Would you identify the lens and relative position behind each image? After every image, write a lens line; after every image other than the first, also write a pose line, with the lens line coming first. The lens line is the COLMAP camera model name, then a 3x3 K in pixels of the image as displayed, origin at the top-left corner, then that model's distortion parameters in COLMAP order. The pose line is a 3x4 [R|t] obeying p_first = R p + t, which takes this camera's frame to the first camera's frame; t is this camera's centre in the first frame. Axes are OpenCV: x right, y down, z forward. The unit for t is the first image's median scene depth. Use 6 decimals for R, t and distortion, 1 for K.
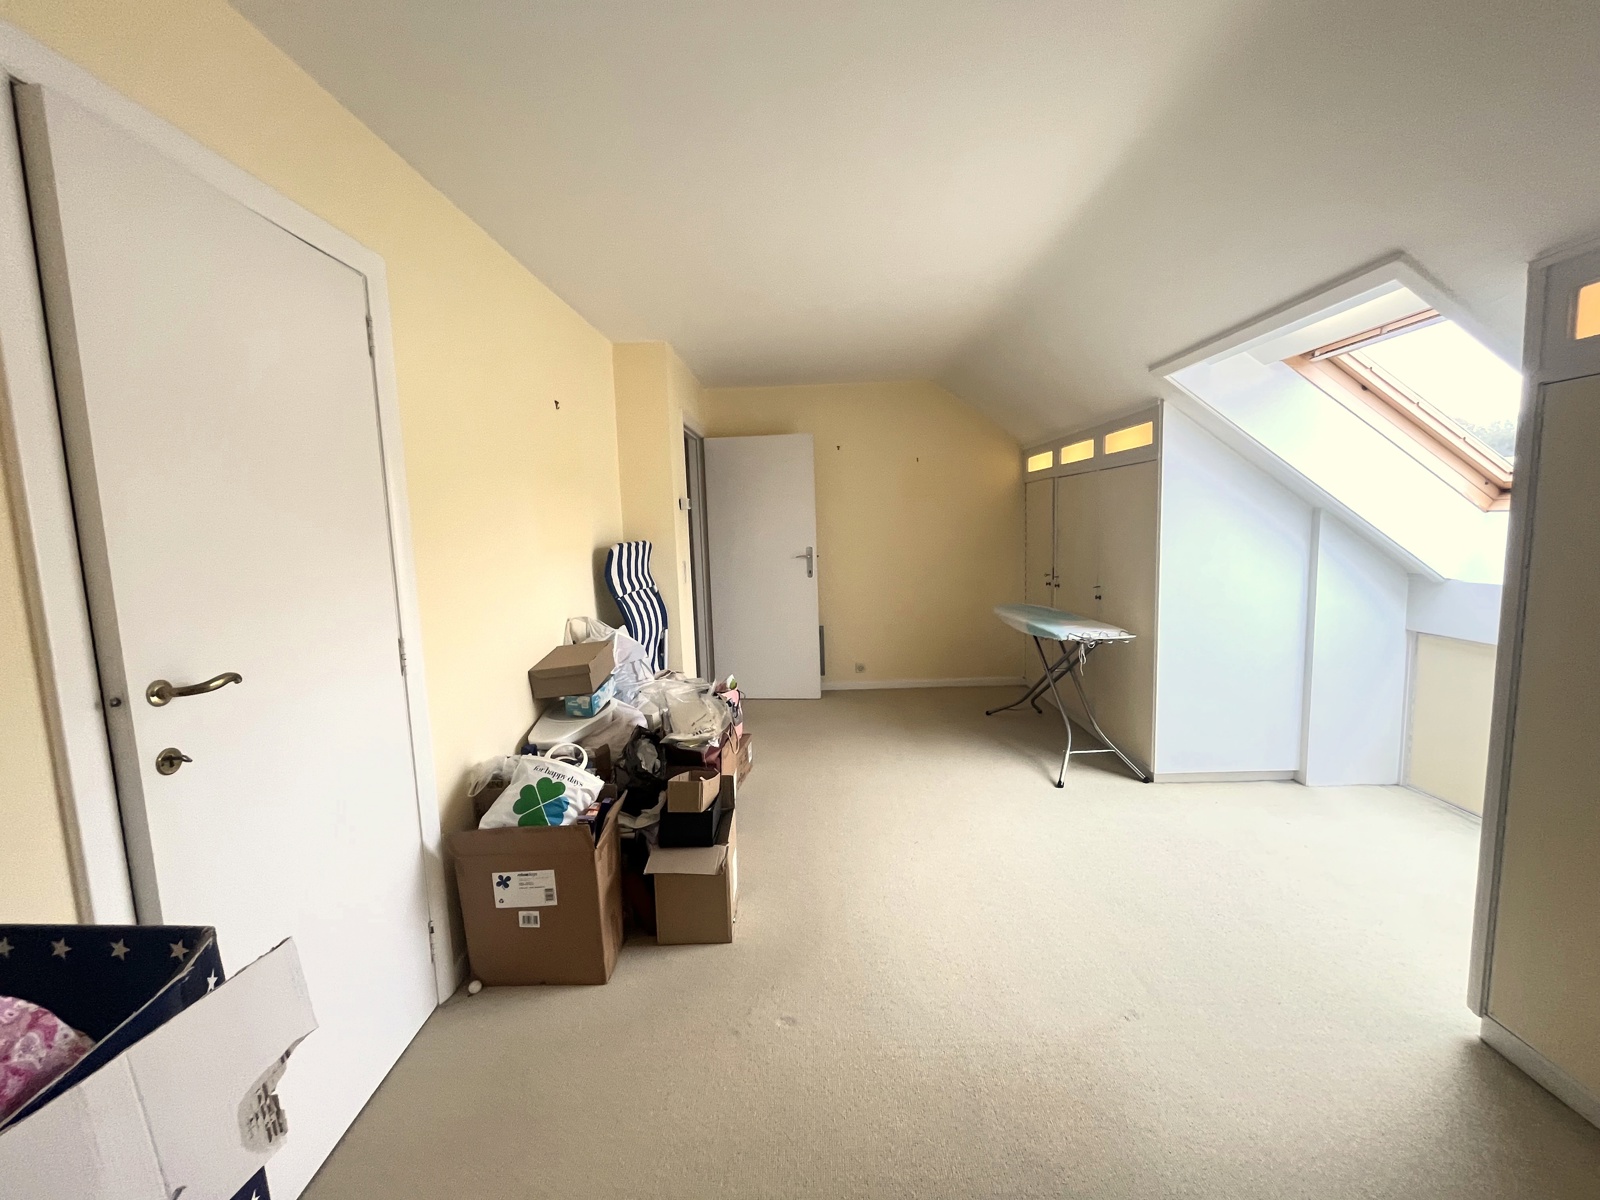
lens RADIAL K [[647.9, 0, 793.3], [0, 647.9, 599.5], [0, 0, 1]] dist [-0.004149, 0.000391]
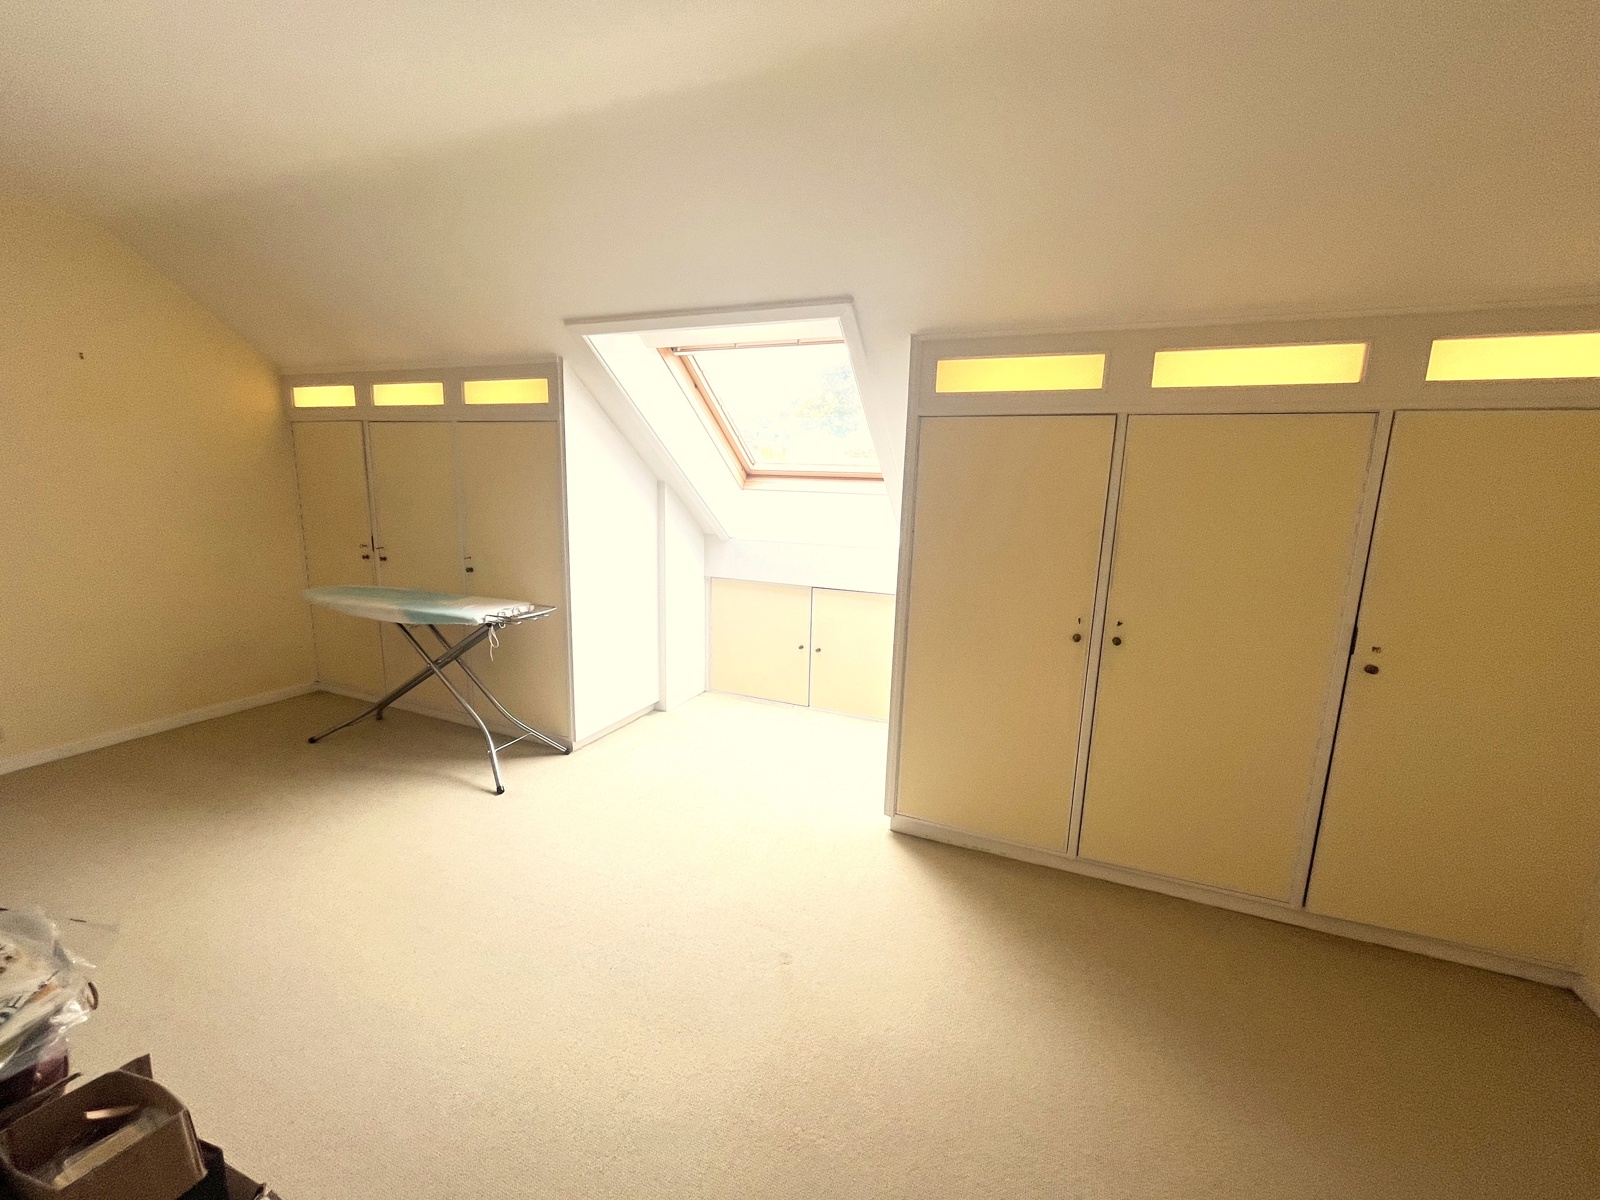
lens RADIAL K [[647.9, 0, 796.8], [0, 647.9, 597.0], [0, 0, 1]] dist [-0.004149, 0.000391]
pose [[0.360462, -0.115968, 0.925537, -0.213009], [0.062814, 0.993007, 0.099958, -0.030641], [-0.930656, 0.022106, 0.365226, 0.313772]]
